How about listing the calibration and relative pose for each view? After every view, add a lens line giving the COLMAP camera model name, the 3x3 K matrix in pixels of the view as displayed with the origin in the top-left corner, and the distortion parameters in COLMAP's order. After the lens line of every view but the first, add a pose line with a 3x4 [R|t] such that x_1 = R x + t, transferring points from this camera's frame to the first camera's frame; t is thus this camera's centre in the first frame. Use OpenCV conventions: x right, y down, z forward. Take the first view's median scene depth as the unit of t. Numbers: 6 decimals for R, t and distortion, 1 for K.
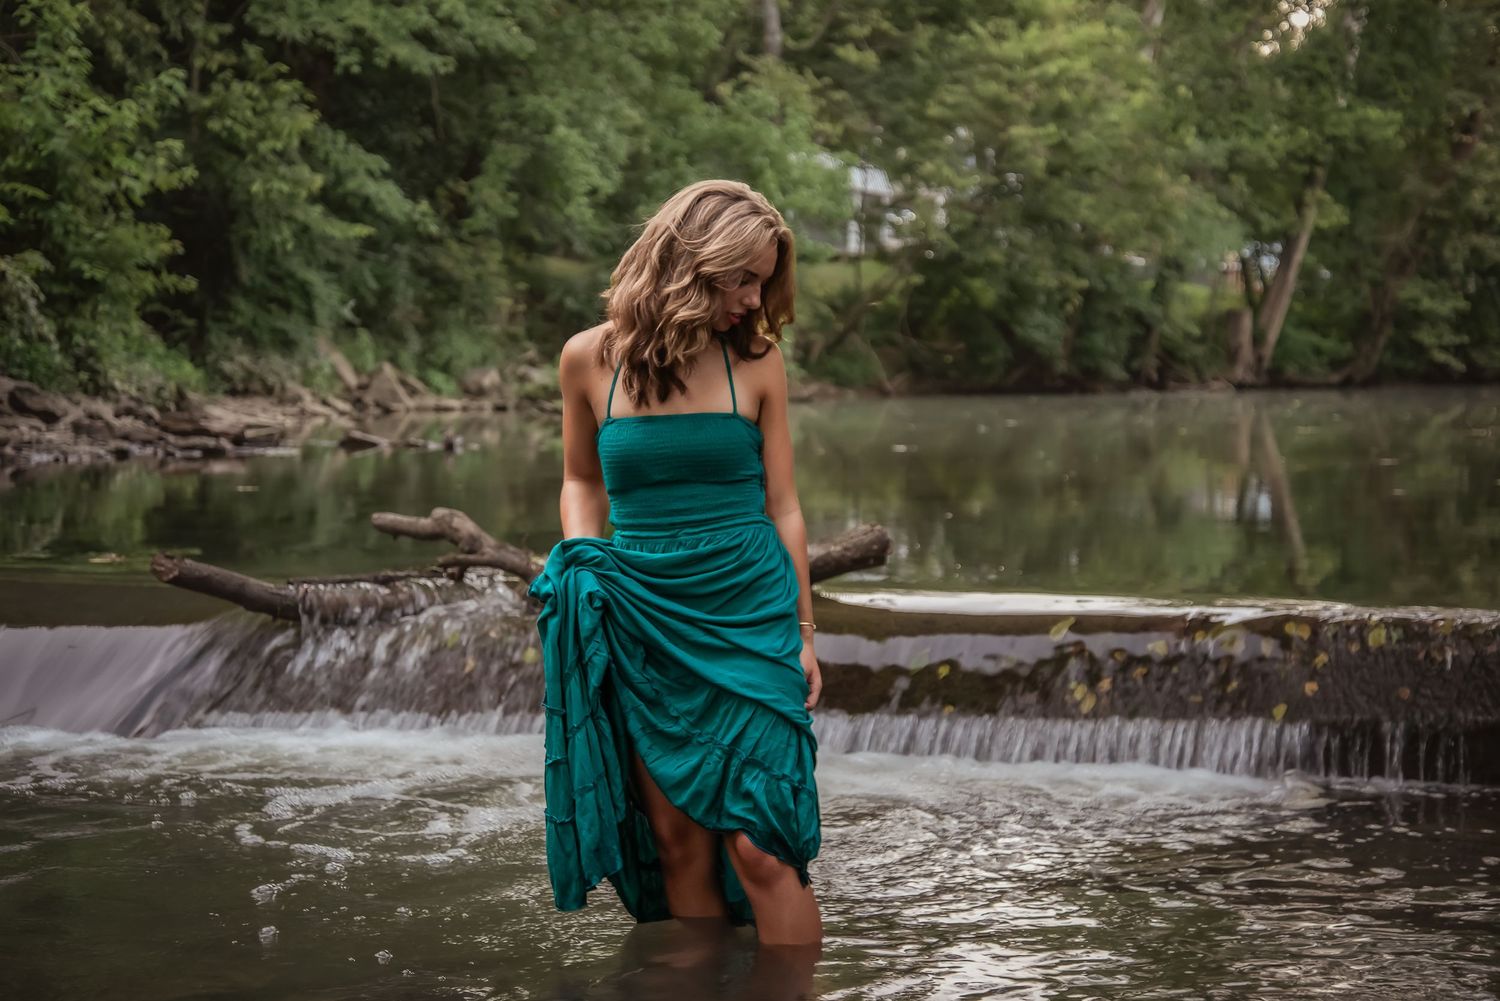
lens RADIAL K [[2745.9, 0, 756.2], [0, 2745.9, 507.5], [0, 0, 1]] dist [0.371059, 0.000000]
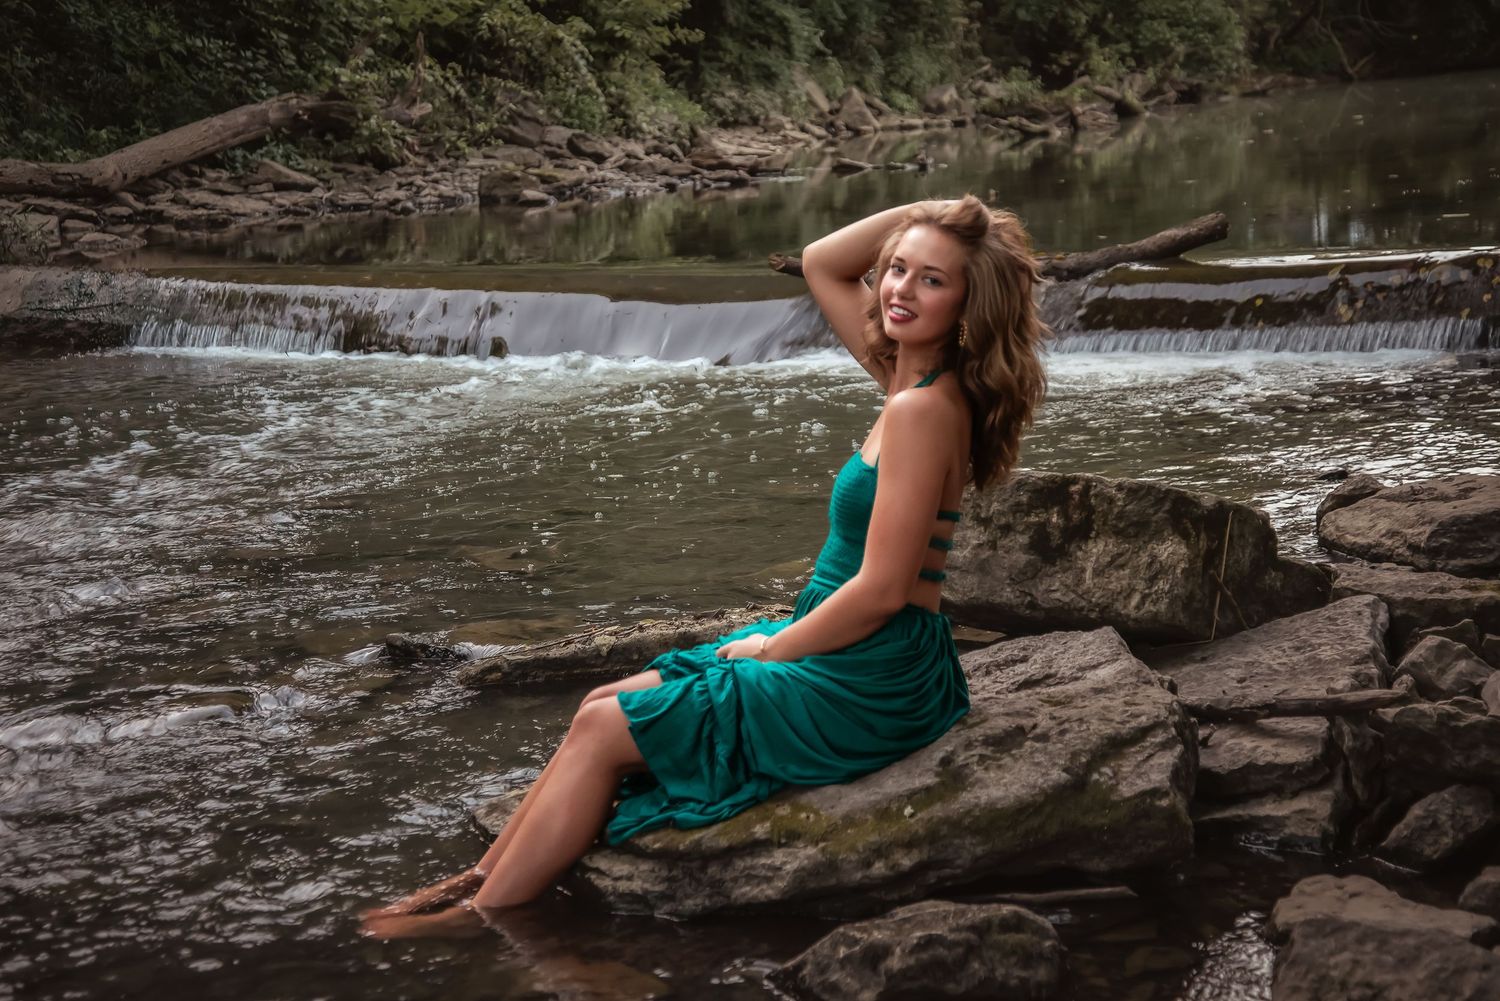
lens RADIAL K [[2703.8, 0, 753.6], [0, 2703.8, 507.8], [0, 0, 1]] dist [0.380391, 0.000000]
pose [[0.985133, -0.025794, -0.169844, 0.010323], [0.043733, 0.993746, 0.102743, 0.000168], [0.166132, -0.108644, 0.980100, -0.144575]]
